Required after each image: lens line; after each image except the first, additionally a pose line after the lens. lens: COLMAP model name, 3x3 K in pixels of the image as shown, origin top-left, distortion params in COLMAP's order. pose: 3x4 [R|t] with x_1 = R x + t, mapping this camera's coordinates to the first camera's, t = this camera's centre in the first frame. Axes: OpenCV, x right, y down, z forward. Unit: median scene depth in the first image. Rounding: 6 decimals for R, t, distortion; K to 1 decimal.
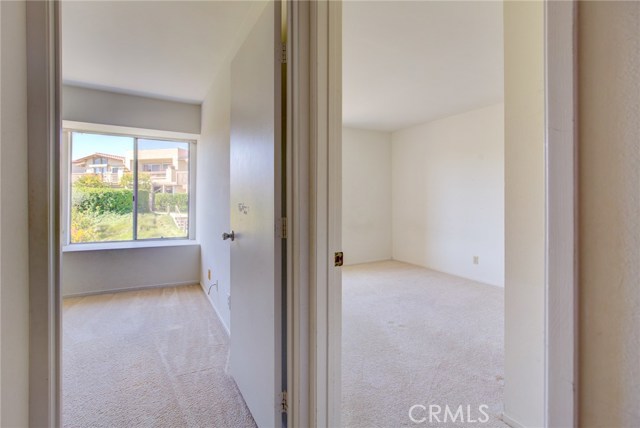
lens RADIAL K [[296.5, 0, 316.2], [0, 296.5, 207.1], [0, 0, 1]] dist [-0.001401, 0.000843]
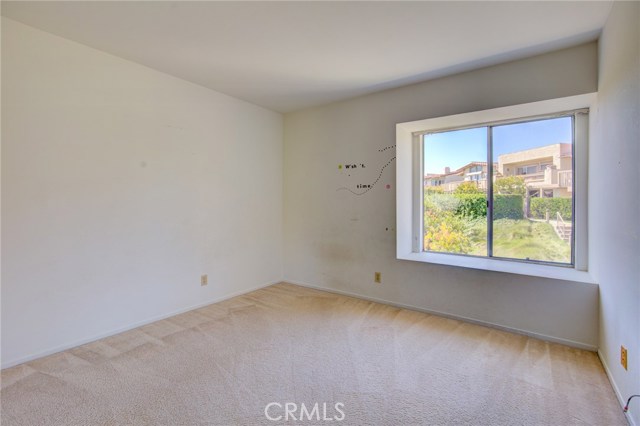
lens RADIAL K [[275.6, 0, 331.0], [0, 275.6, 197.8], [0, 0, 1]] dist [-0.000756, 0.000576]
pose [[0.421417, -0.021425, -0.906614, -0.042256], [-0.024036, 0.999106, -0.034783, -0.003377], [0.906548, 0.036449, 0.420525, 0.103965]]
